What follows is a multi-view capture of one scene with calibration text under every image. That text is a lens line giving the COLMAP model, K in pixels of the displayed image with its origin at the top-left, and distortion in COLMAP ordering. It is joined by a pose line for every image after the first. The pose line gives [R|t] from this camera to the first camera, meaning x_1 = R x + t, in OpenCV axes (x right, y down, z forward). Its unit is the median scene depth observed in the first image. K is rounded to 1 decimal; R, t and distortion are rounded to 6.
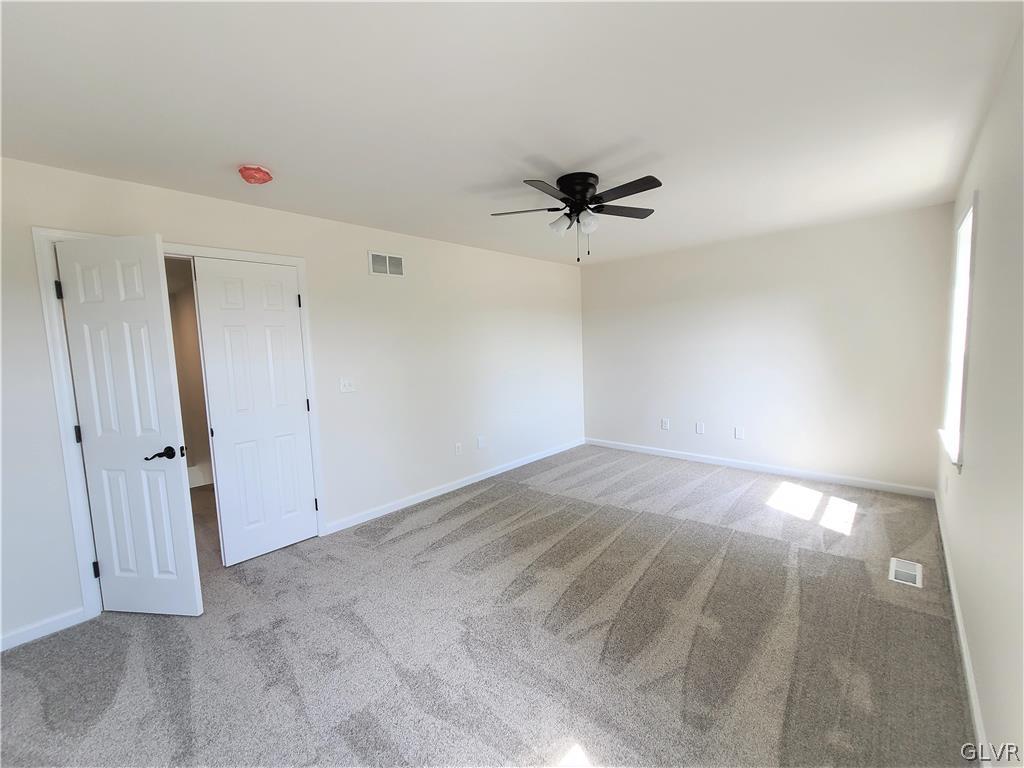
lens RADIAL K [[423.7, 0, 507.6], [0, 423.7, 385.4], [0, 0, 1]] dist [-0.003539, 0.002144]
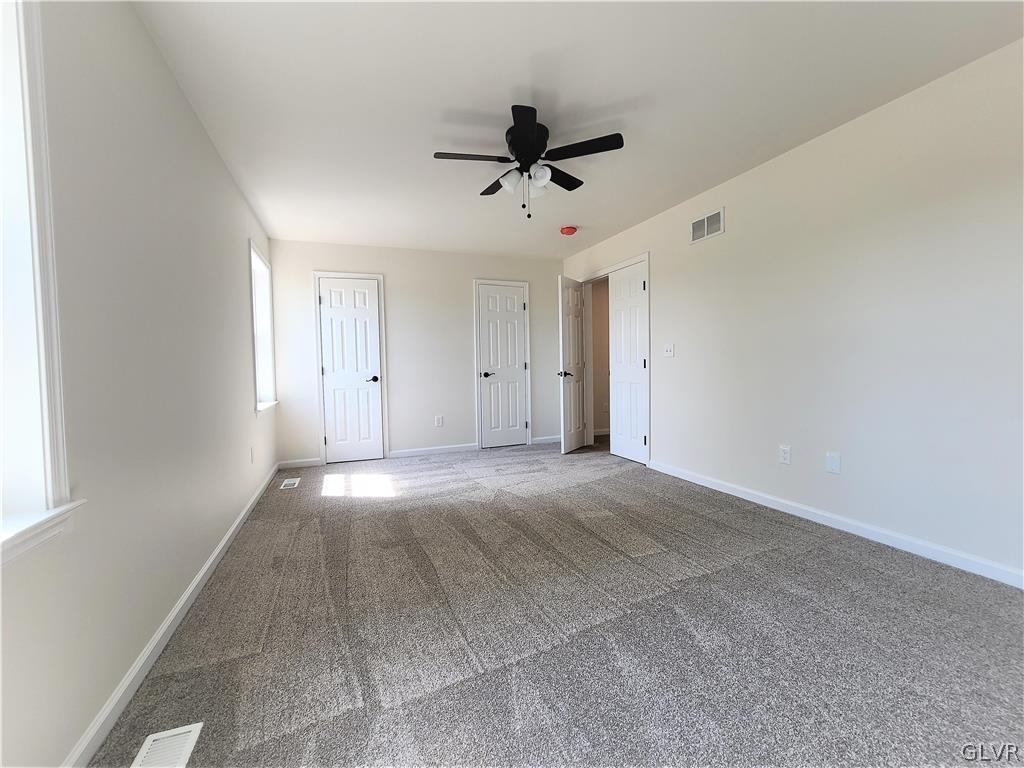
lens RADIAL K [[423.7, 0, 507.6], [0, 423.7, 385.4], [0, 0, 1]] dist [-0.003539, 0.002144]
pose [[-0.428713, 0.079620, -0.899925, 0.804569], [-0.047693, 0.992725, 0.110551, -0.014602], [0.902181, 0.090315, -0.421797, 1.043405]]
